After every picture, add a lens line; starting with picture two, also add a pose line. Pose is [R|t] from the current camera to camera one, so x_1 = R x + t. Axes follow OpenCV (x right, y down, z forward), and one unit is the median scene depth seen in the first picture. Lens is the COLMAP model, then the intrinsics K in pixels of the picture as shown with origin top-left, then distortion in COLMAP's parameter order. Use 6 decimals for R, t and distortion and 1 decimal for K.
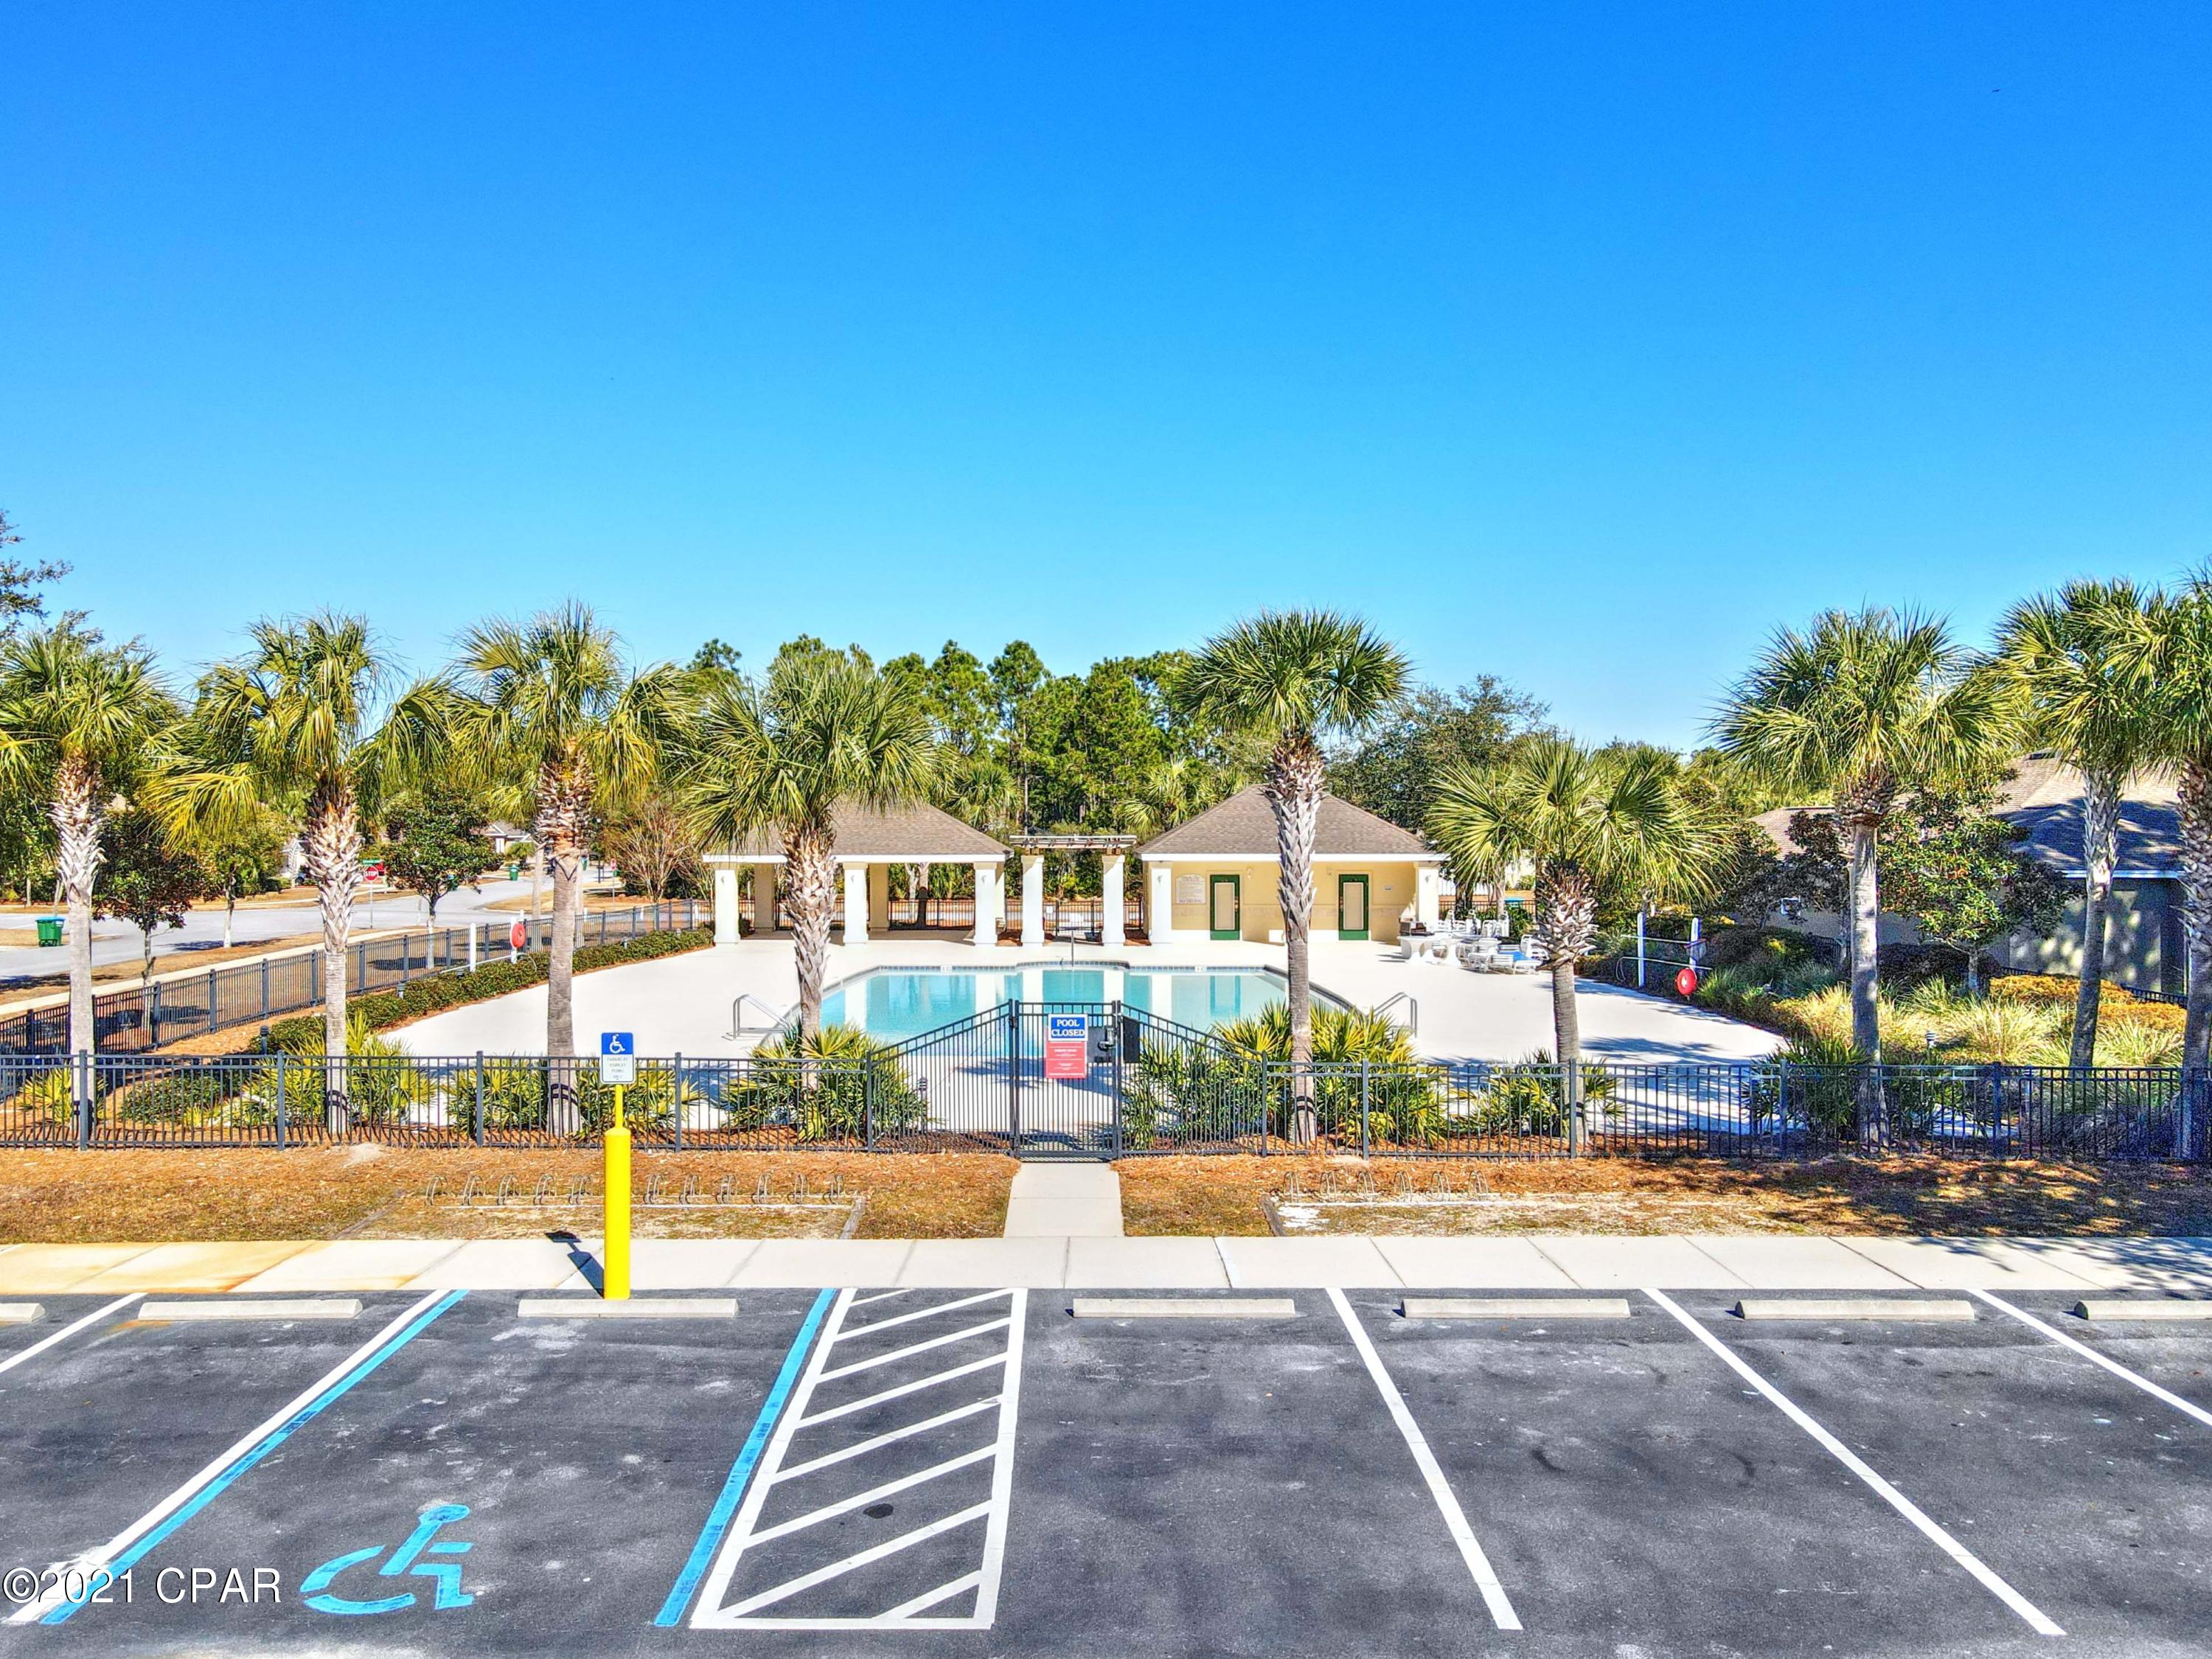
lens RADIAL K [[1688.1, 0, 1001.0], [0, 1688.1, 825.0], [0, 0, 1]] dist [0.010325, 0.007859]
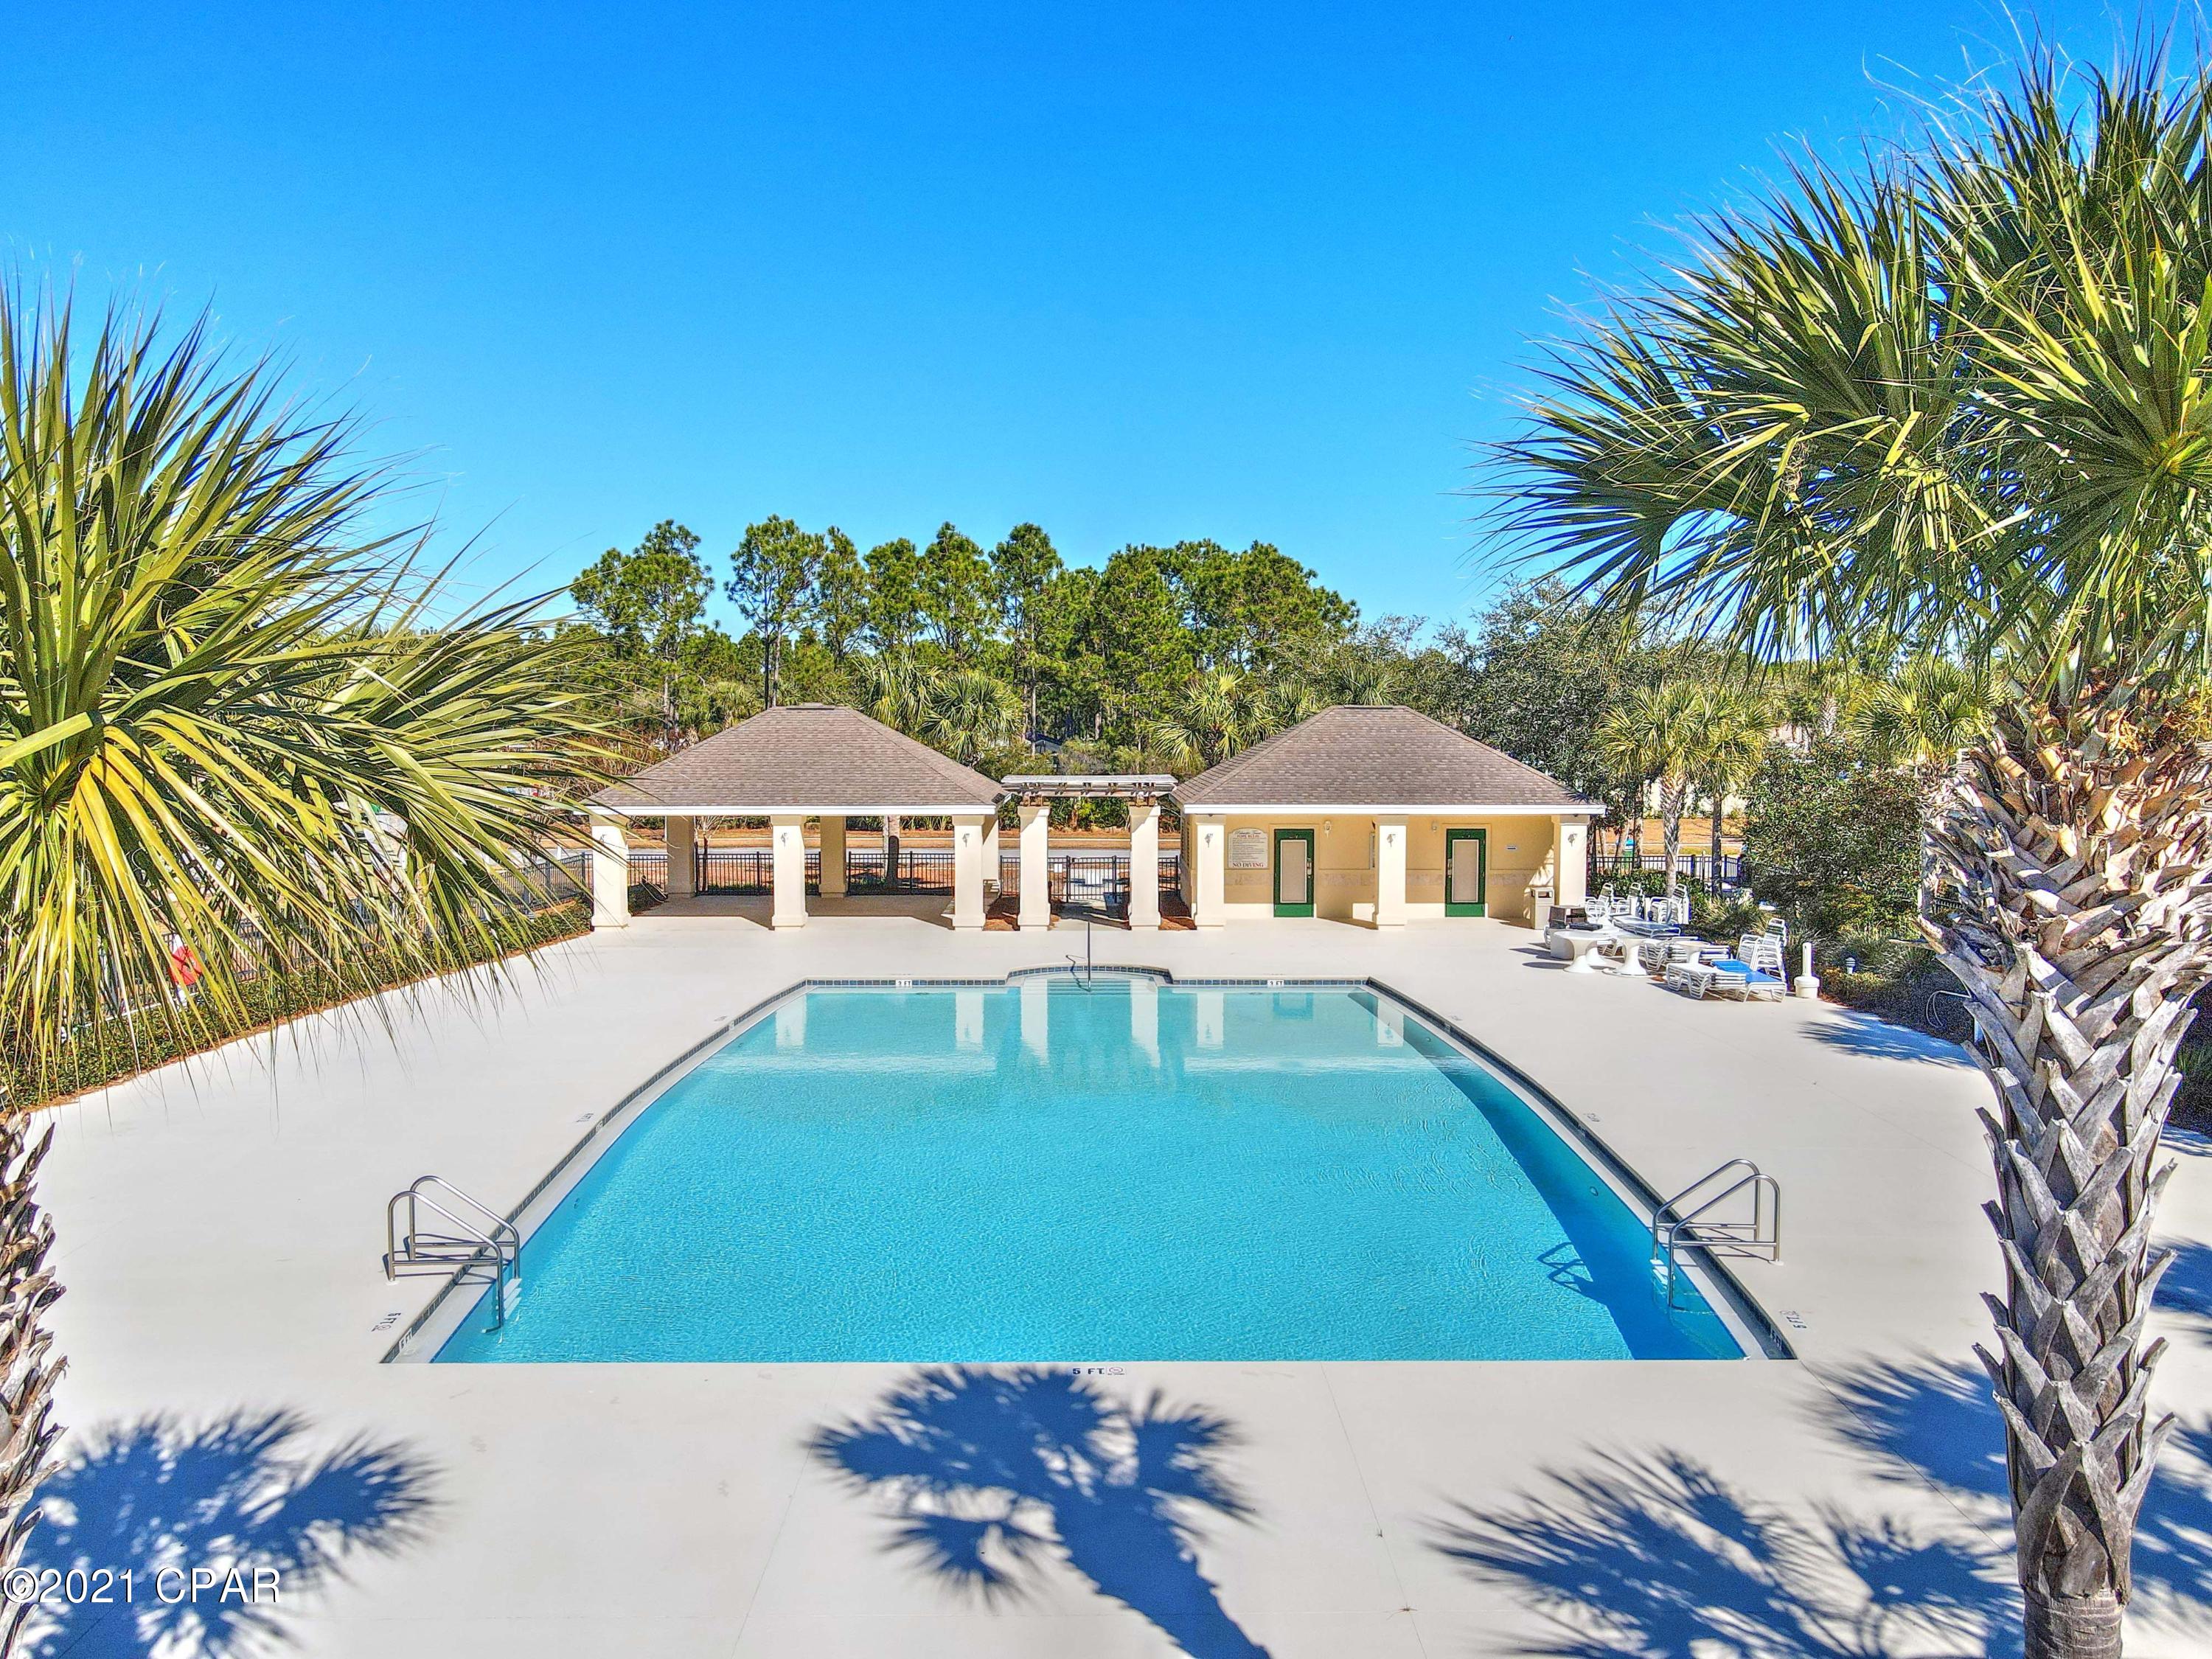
lens RADIAL K [[1672.9, 0, 1091.6], [0, 1672.9, 829.1], [0, 0, 1]] dist [-0.005343, 0.037383]
pose [[0.998977, 0.000093, 0.045219, 0.037365], [-0.002947, 0.998005, 0.063070, -0.058000], [-0.045123, -0.063139, 0.996984, 0.959430]]
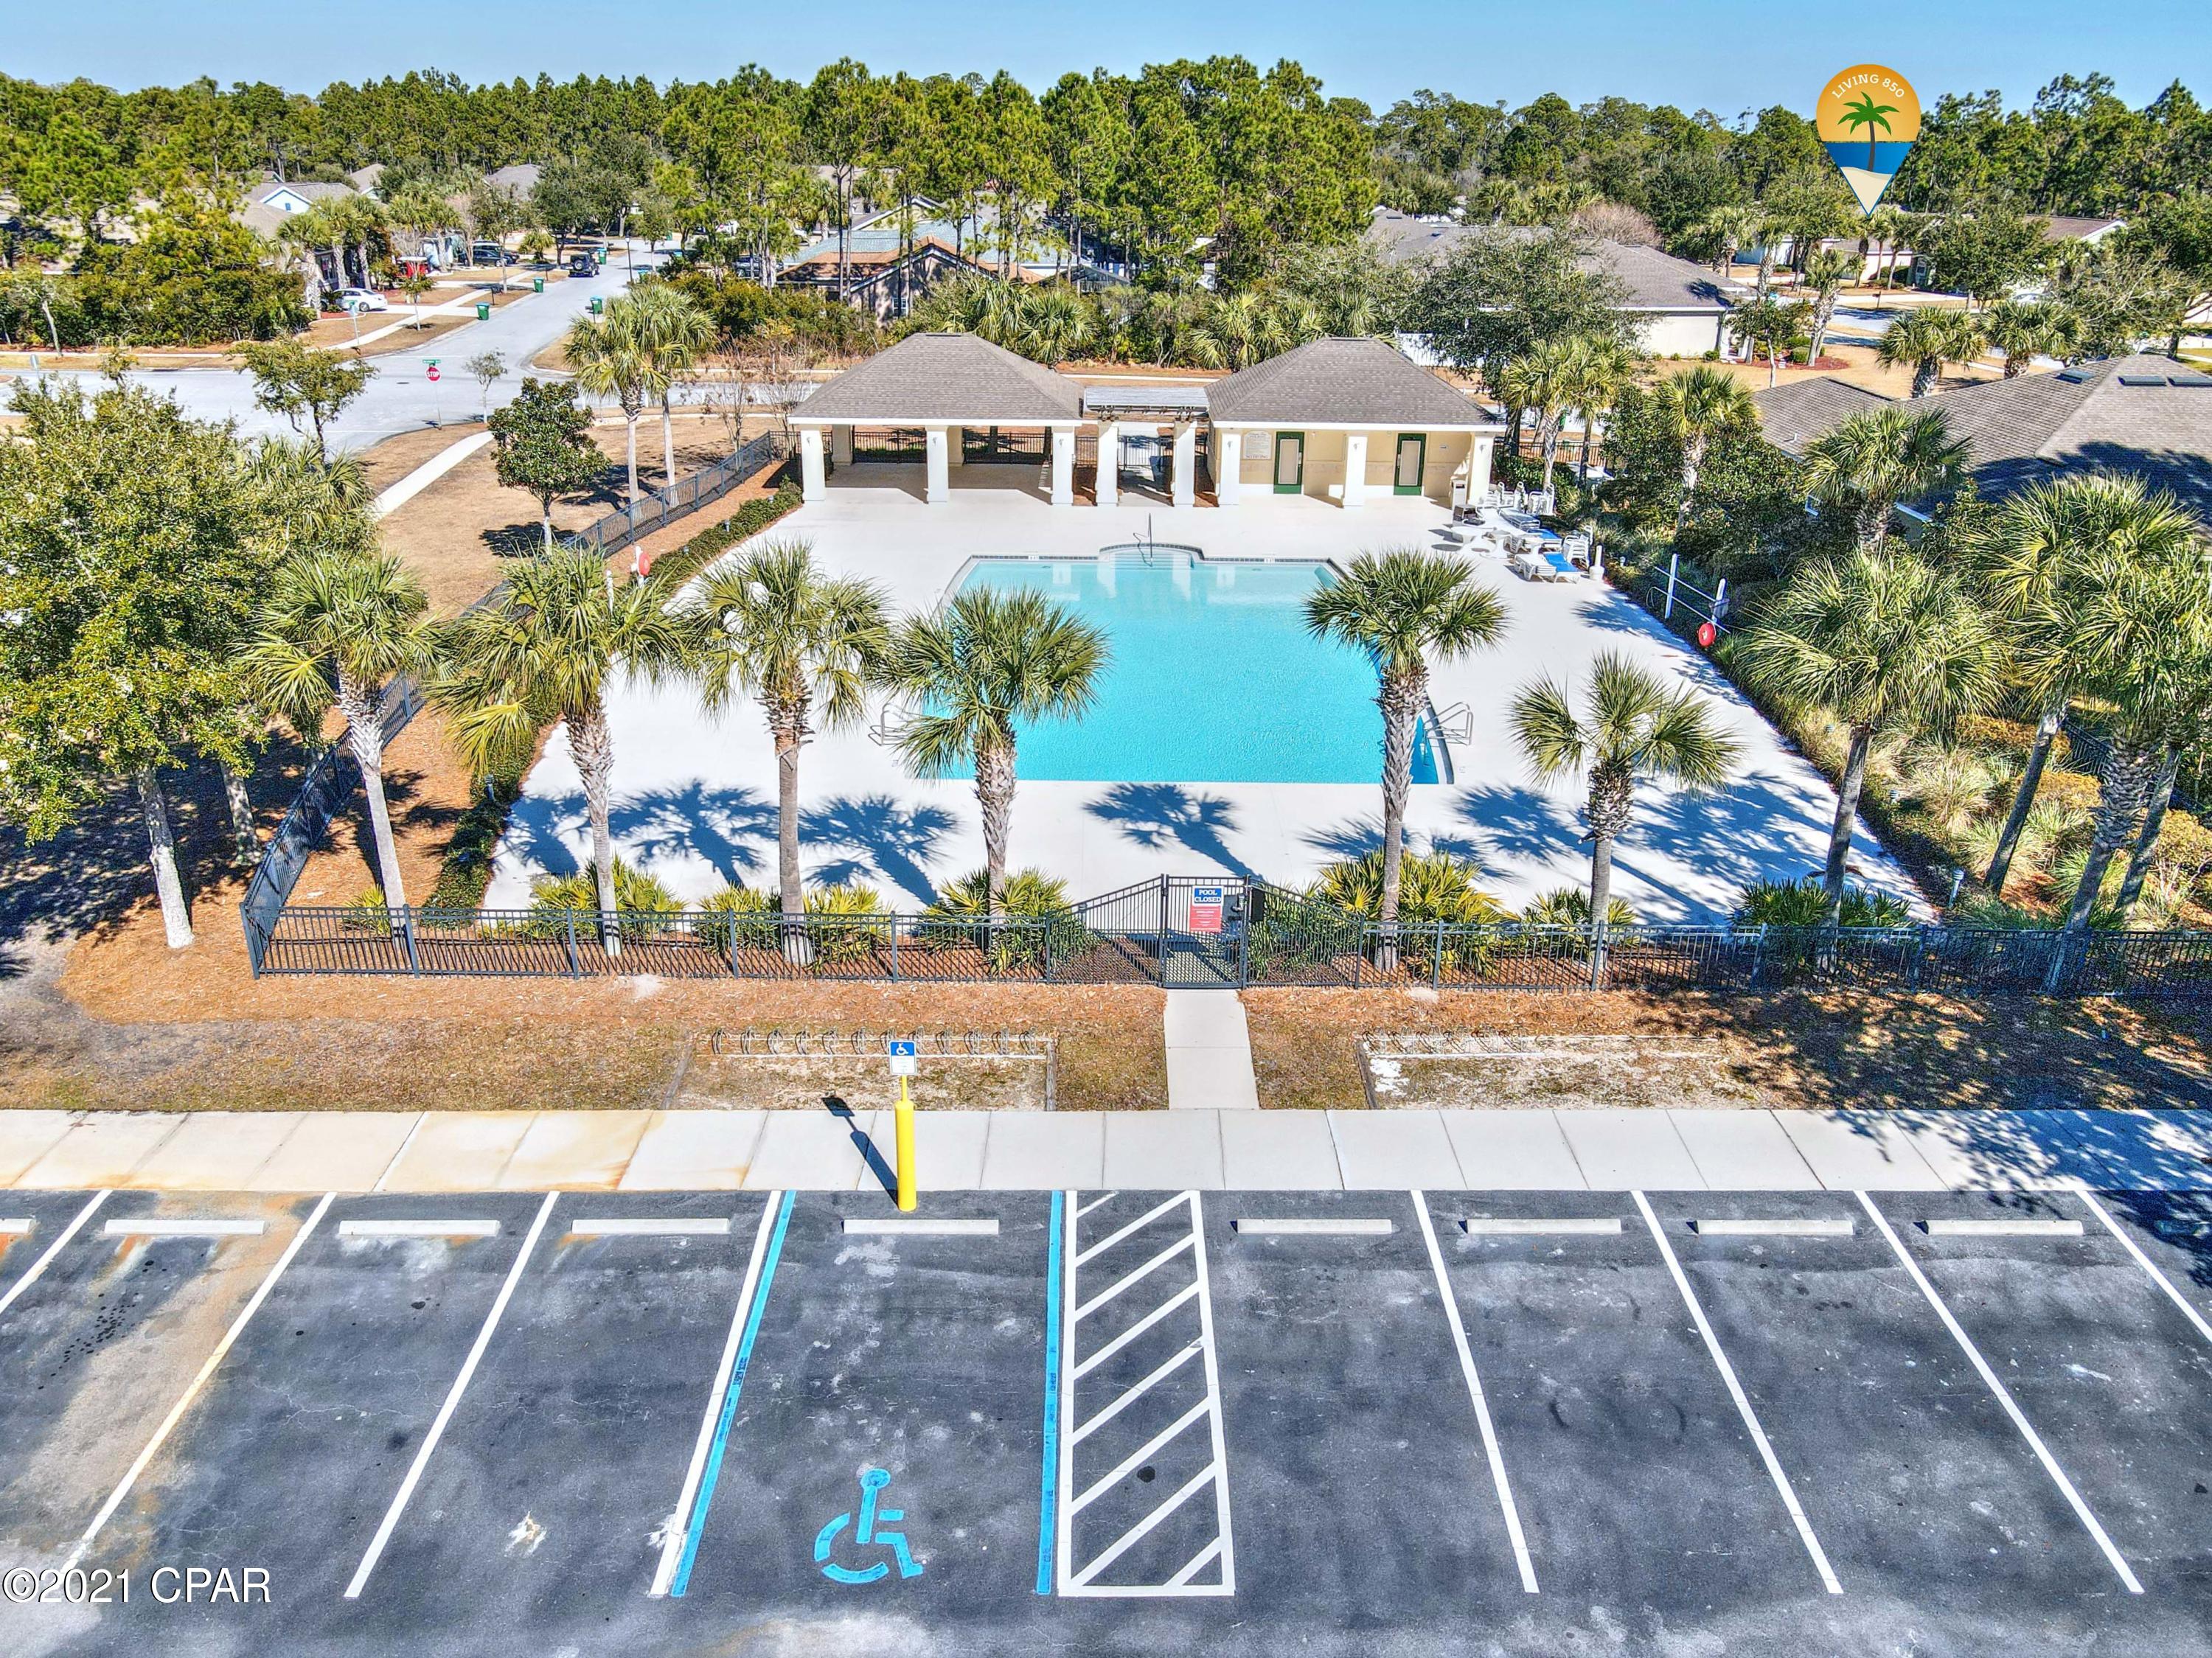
lens RADIAL K [[1672.7, 0, 1091.6], [0, 1672.7, 828.6], [0, 0, 1]] dist [-0.005343, 0.037383]
pose [[0.999175, -0.002273, 0.040560, -0.113940], [-0.013264, 0.925463, 0.378606, -0.465389], [-0.038398, -0.378831, 0.924669, -0.144374]]
